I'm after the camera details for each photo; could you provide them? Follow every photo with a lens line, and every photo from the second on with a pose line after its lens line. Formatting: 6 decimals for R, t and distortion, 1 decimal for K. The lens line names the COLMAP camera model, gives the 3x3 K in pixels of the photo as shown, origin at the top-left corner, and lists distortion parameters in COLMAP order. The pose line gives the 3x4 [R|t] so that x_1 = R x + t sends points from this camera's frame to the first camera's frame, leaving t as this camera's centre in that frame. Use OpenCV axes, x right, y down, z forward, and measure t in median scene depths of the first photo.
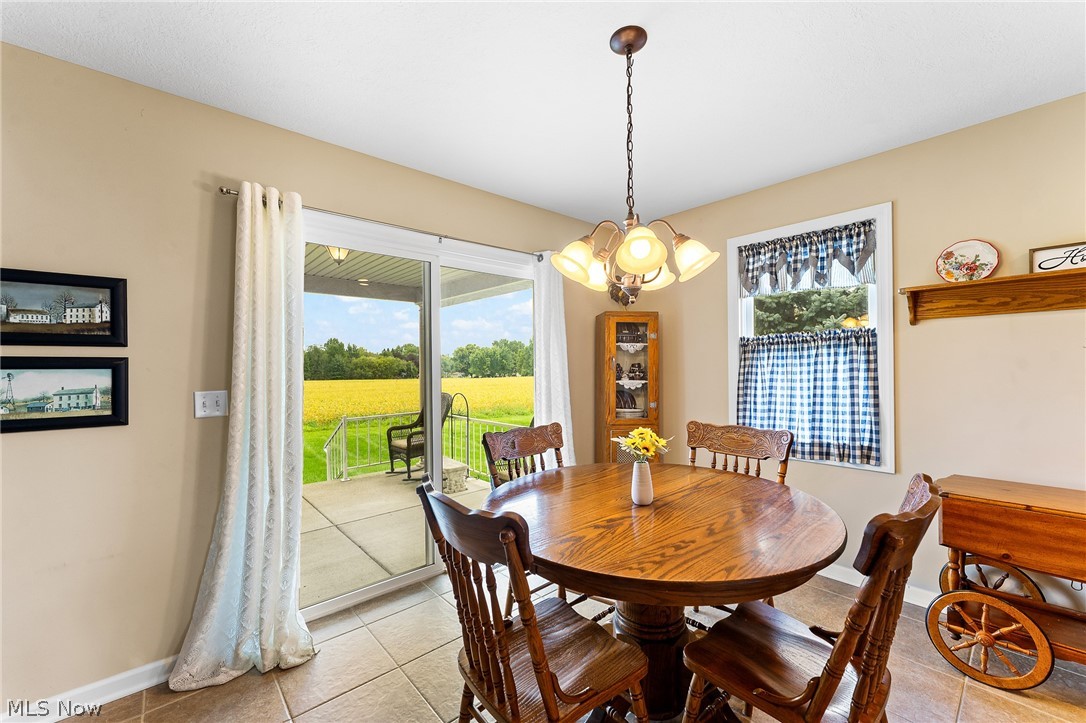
lens RADIAL K [[432.6, 0, 529.8], [0, 432.6, 361.5], [0, 0, 1]] dist [-0.002669, -0.000266]
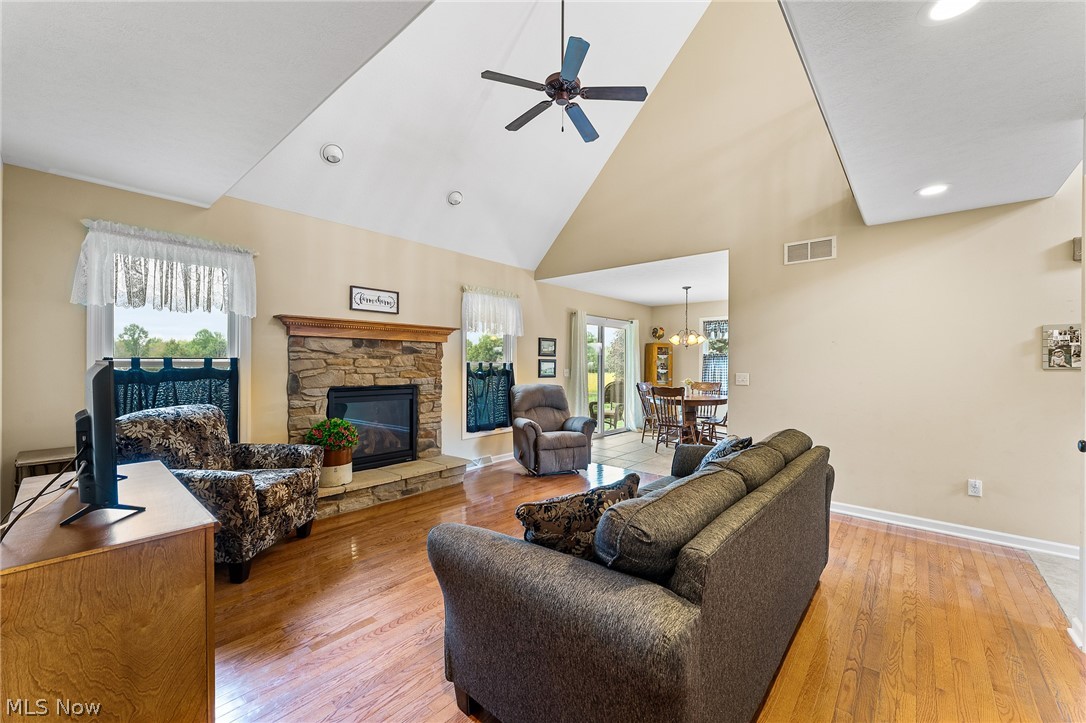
lens RADIAL K [[432.6, 0, 531.8], [0, 432.6, 364.0], [0, 0, 1]] dist [-0.002669, -0.000266]
pose [[0.992011, 0.014731, 0.125286, -1.382672], [-0.015871, 0.999841, 0.008109, 0.002334], [-0.125146, -0.010033, 0.992088, -2.339732]]
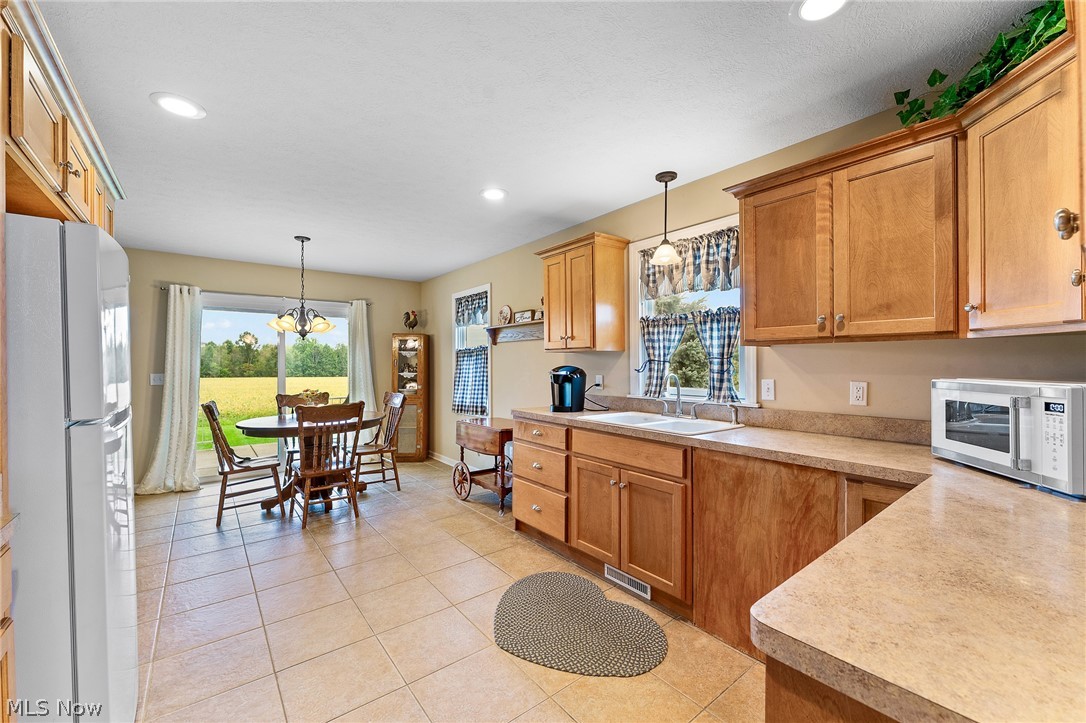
lens RADIAL K [[432.6, 0, 524.4], [0, 432.6, 358.5], [0, 0, 1]] dist [-0.002669, -0.000266]
pose [[0.998166, 0.006790, -0.060158, 1.295766], [-0.006971, 0.999972, -0.002809, -0.020496], [0.060138, 0.003224, 0.998185, -1.134588]]
